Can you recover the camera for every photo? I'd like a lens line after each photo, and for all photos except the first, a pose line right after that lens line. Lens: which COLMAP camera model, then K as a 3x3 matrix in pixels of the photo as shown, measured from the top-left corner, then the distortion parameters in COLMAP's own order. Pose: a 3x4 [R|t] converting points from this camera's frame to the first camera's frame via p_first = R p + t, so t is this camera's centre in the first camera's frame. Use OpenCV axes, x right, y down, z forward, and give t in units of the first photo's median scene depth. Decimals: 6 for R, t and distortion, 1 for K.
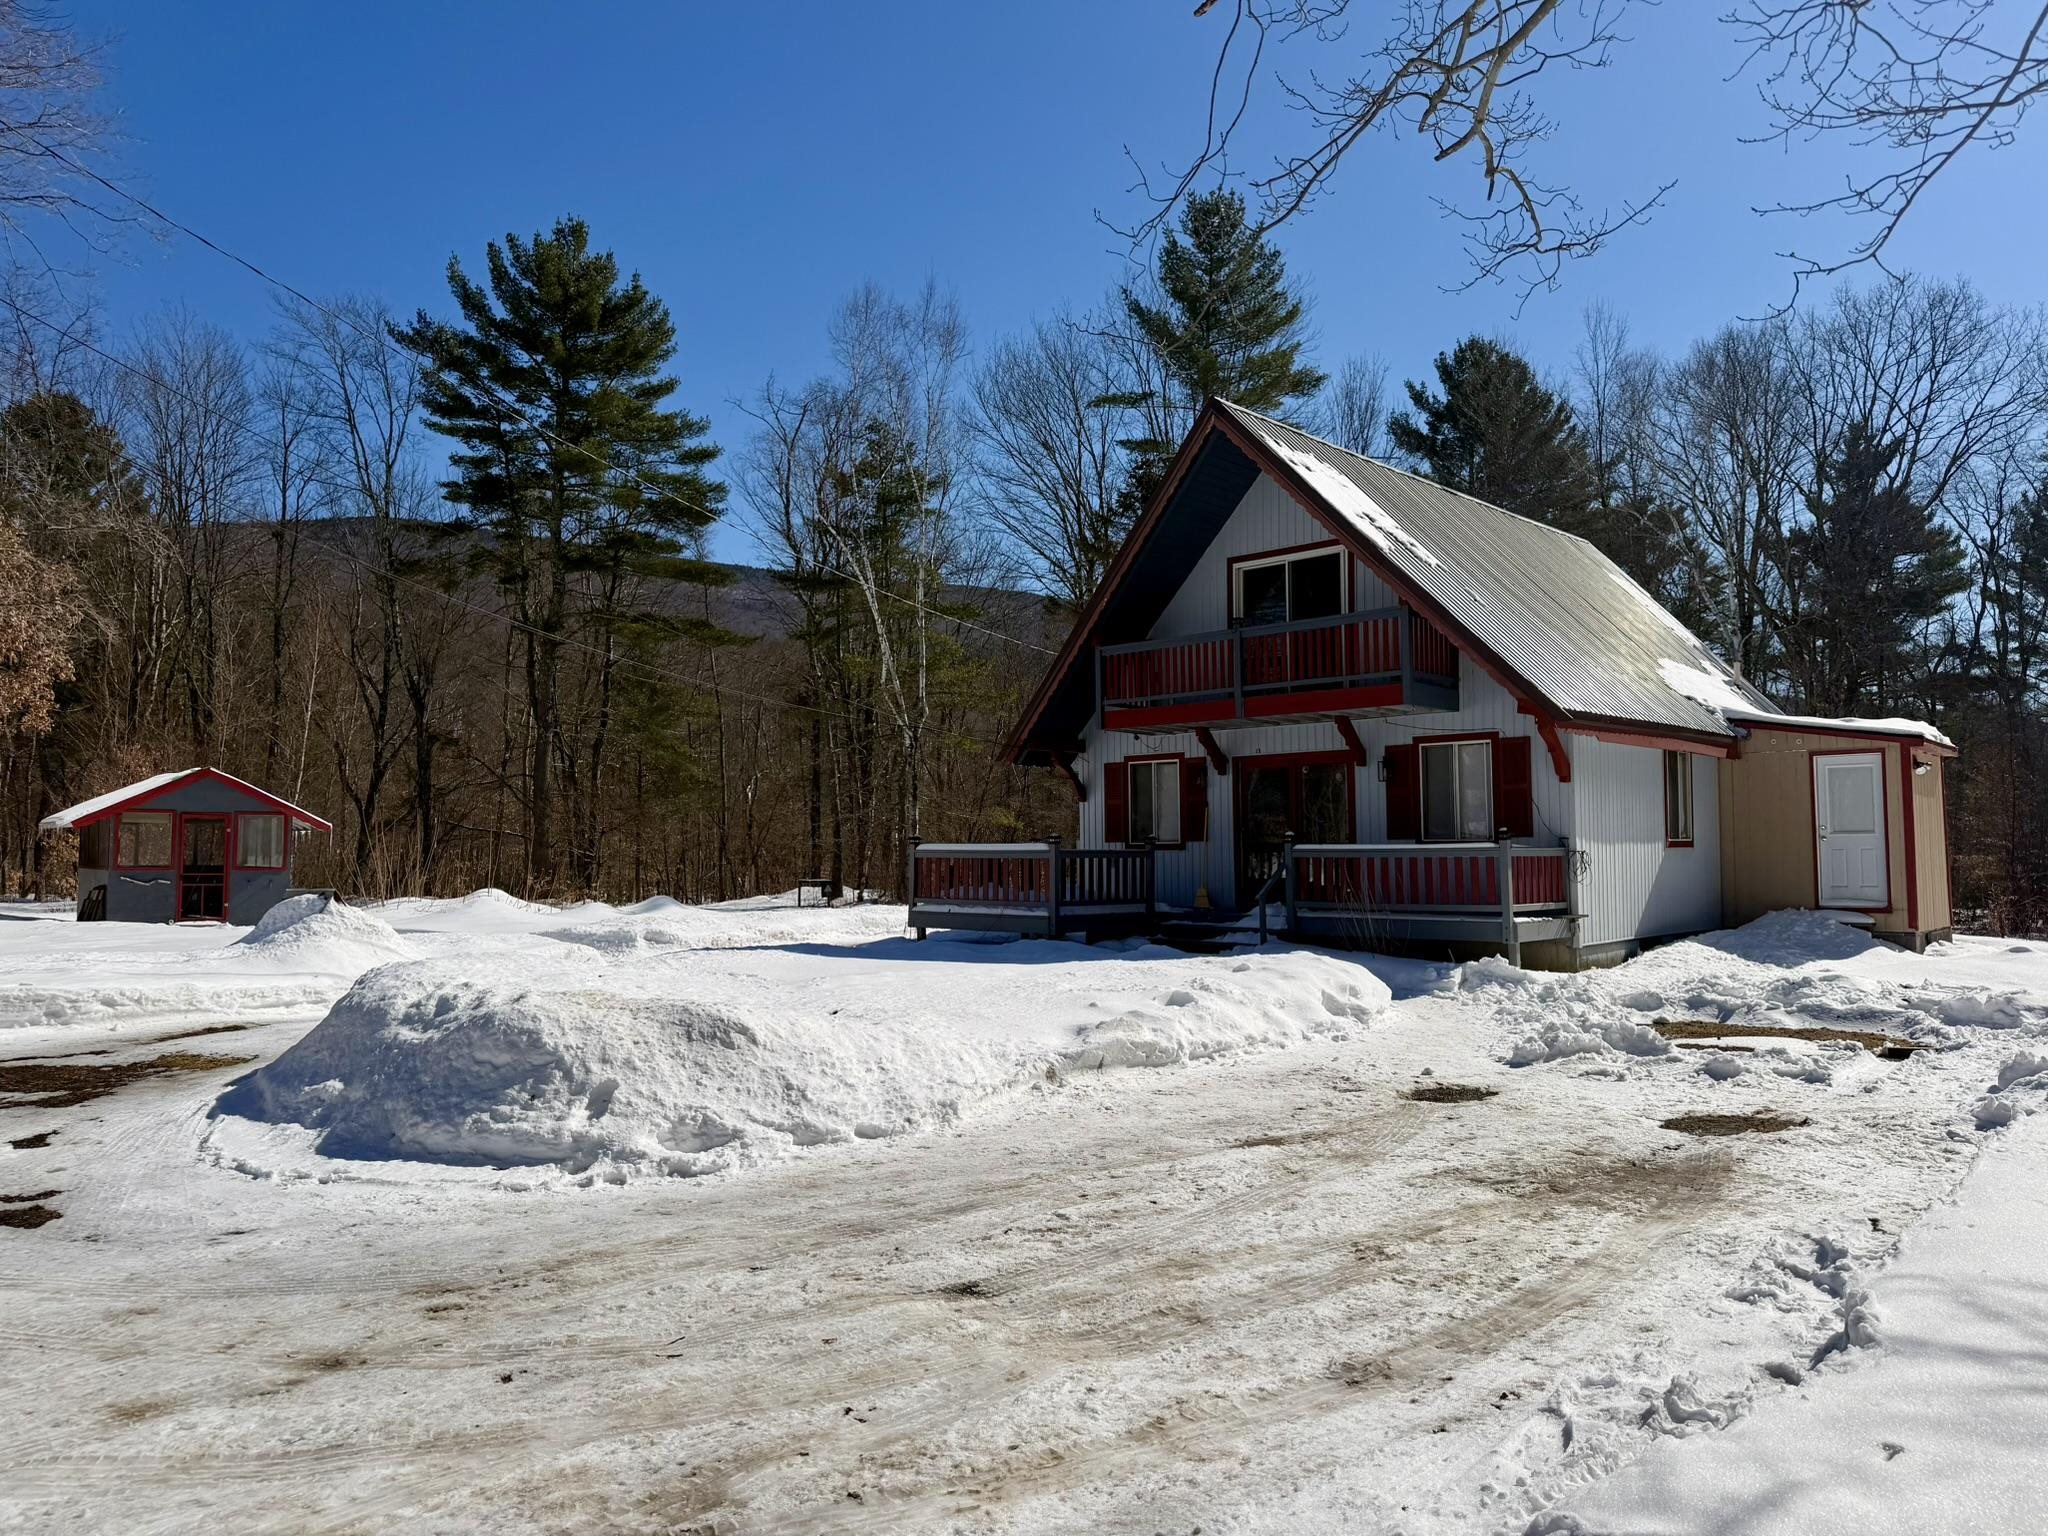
lens RADIAL K [[1448.1, 0, 1037.4], [0, 1448.1, 778.6], [0, 0, 1]] dist [0.036633, -0.042214]
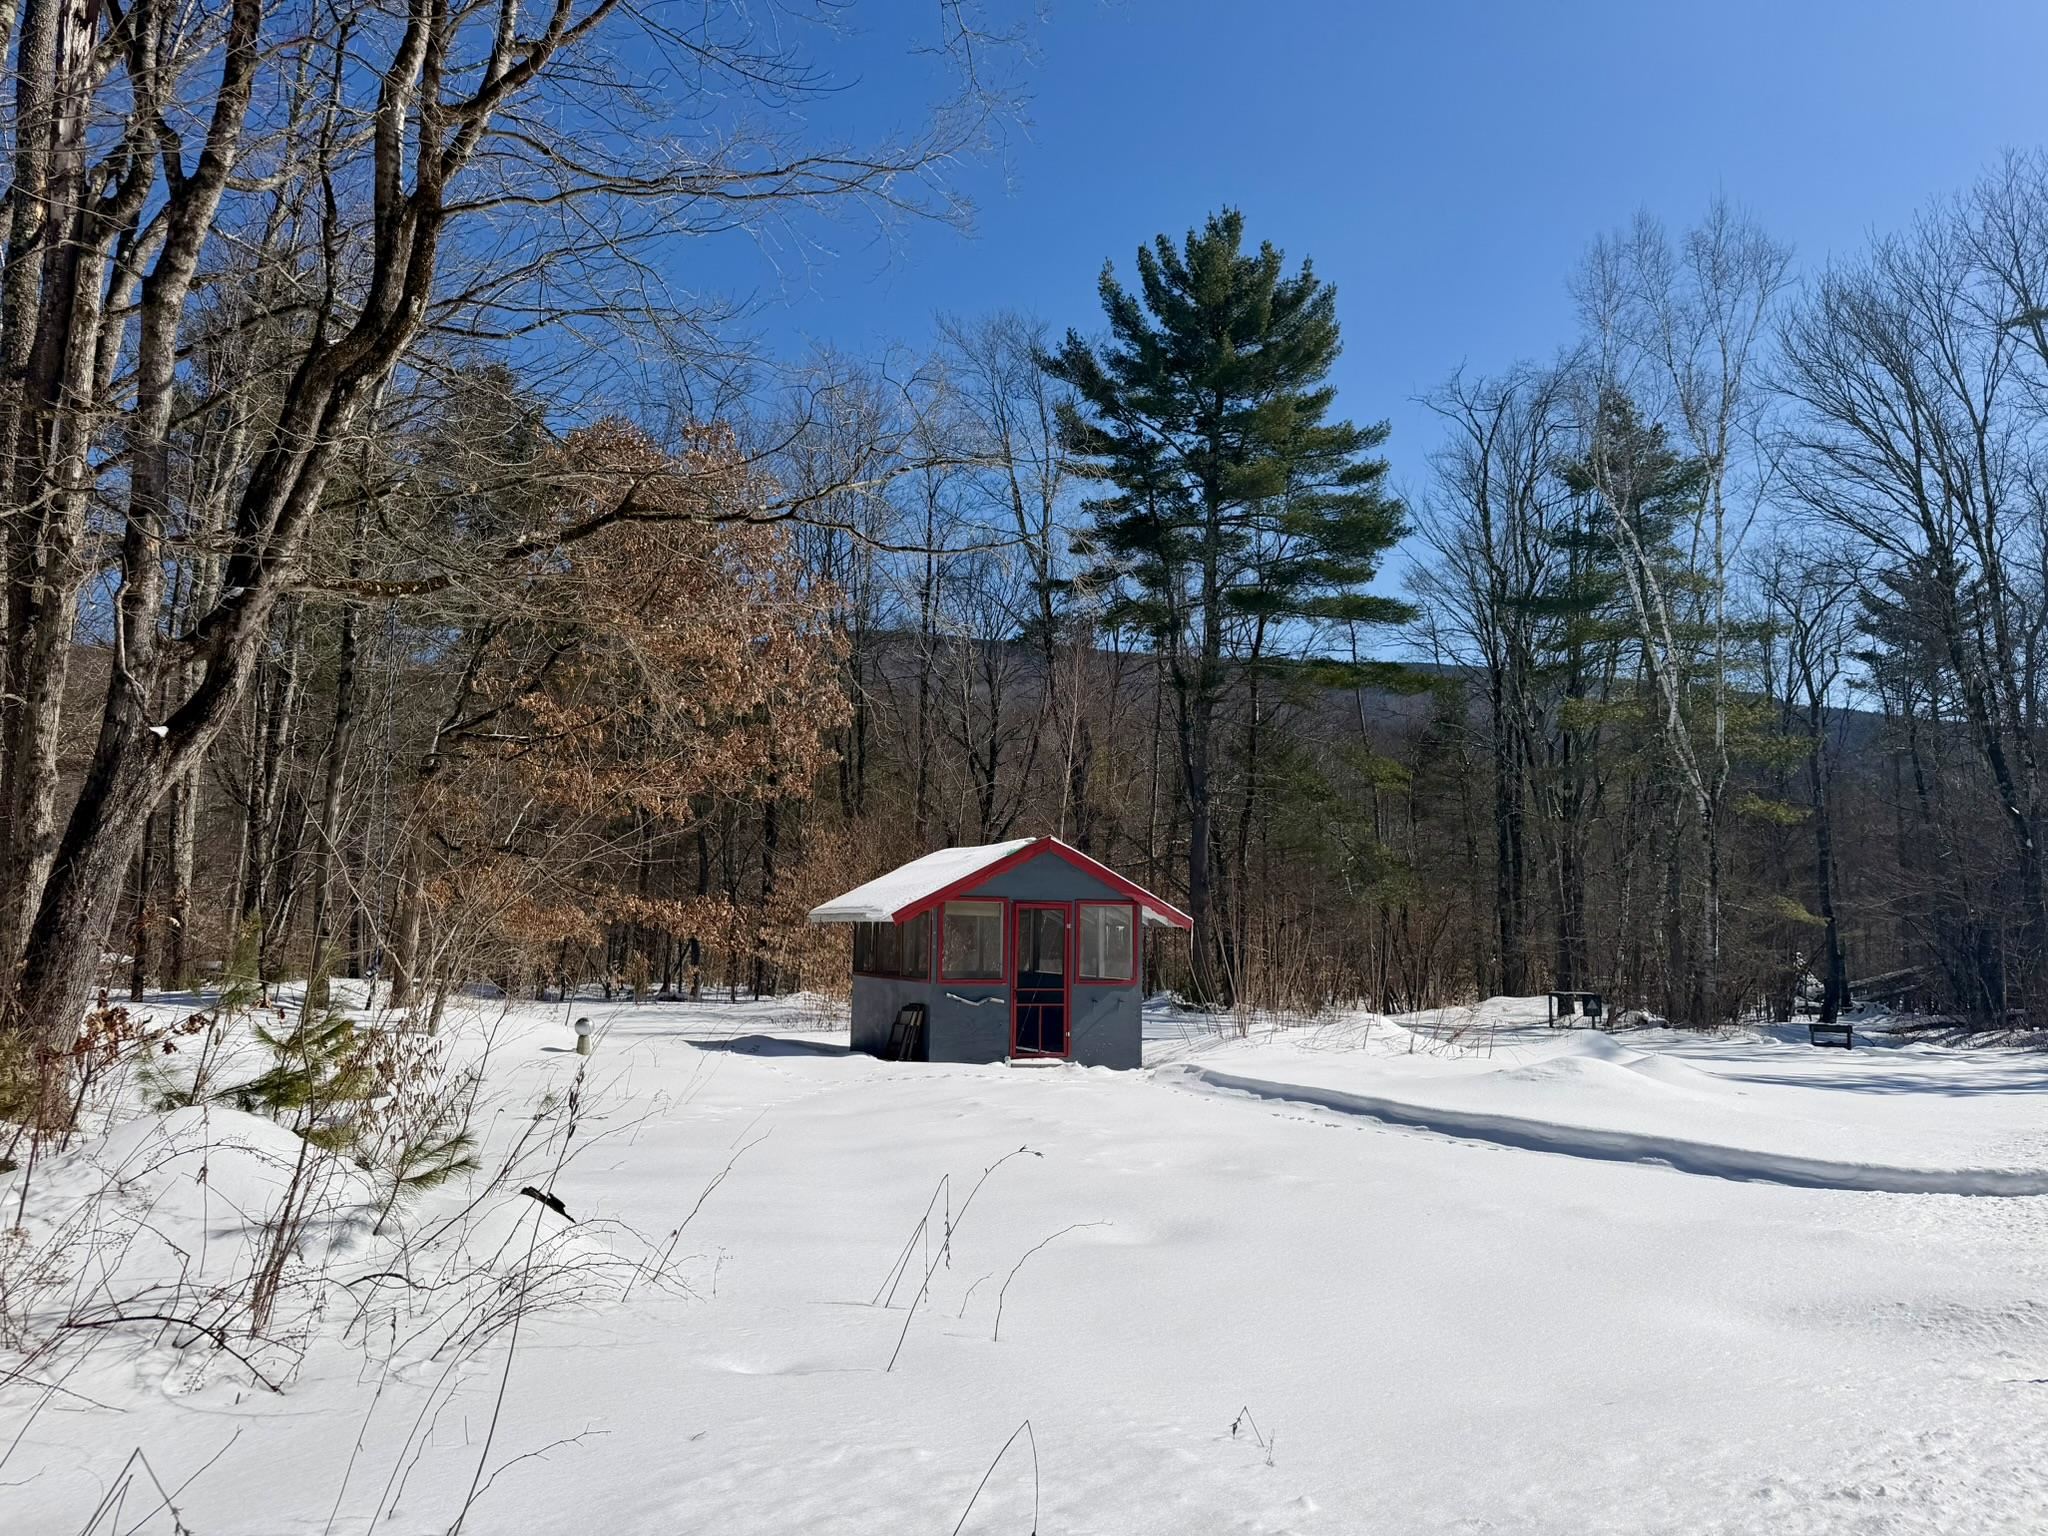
lens RADIAL K [[1448.1, 0, 1028.5], [0, 1448.1, 787.9], [0, 0, 1]] dist [0.036633, -0.042214]
pose [[0.951722, -0.026769, -0.305791, -0.500196], [0.009616, 0.998301, -0.057463, 0.012903], [0.306810, 0.051748, 0.950363, 0.464912]]
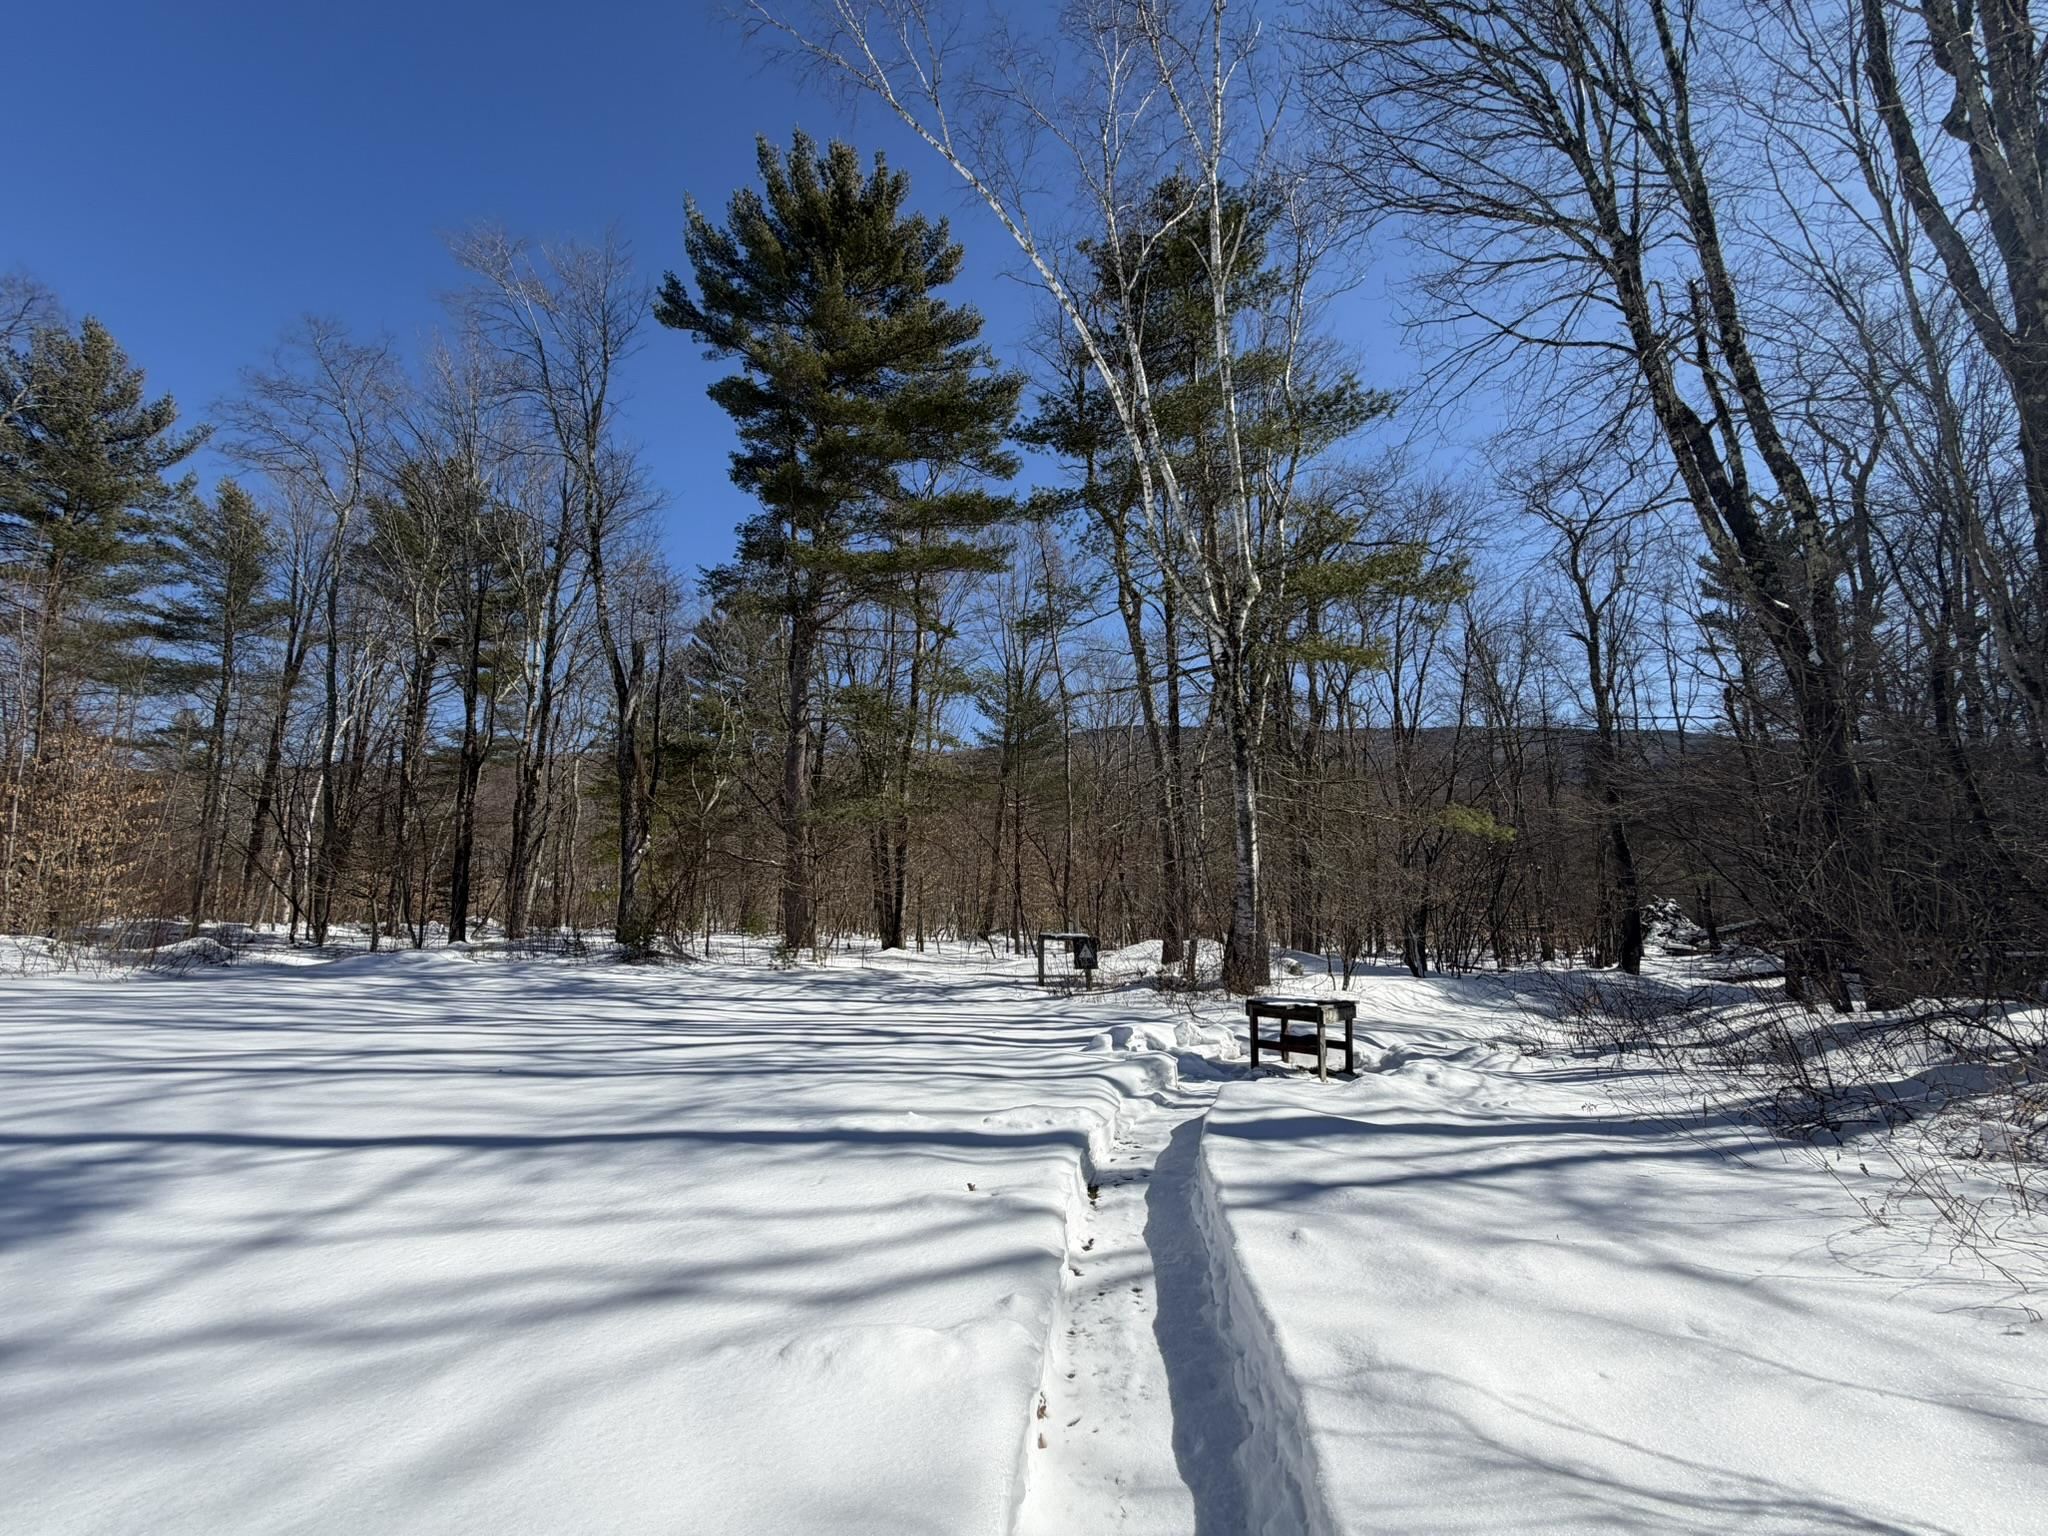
lens RADIAL K [[815.5, 0, 1014.2], [0, 815.5, 767.1], [0, 0, 1]] dist [-0.001454, 0.000516]
pose [[0.844012, -0.084162, -0.529680, -0.010935], [0.023415, 0.992451, -0.120384, 0.121671], [0.535813, 0.089203, 0.839611, 1.930247]]
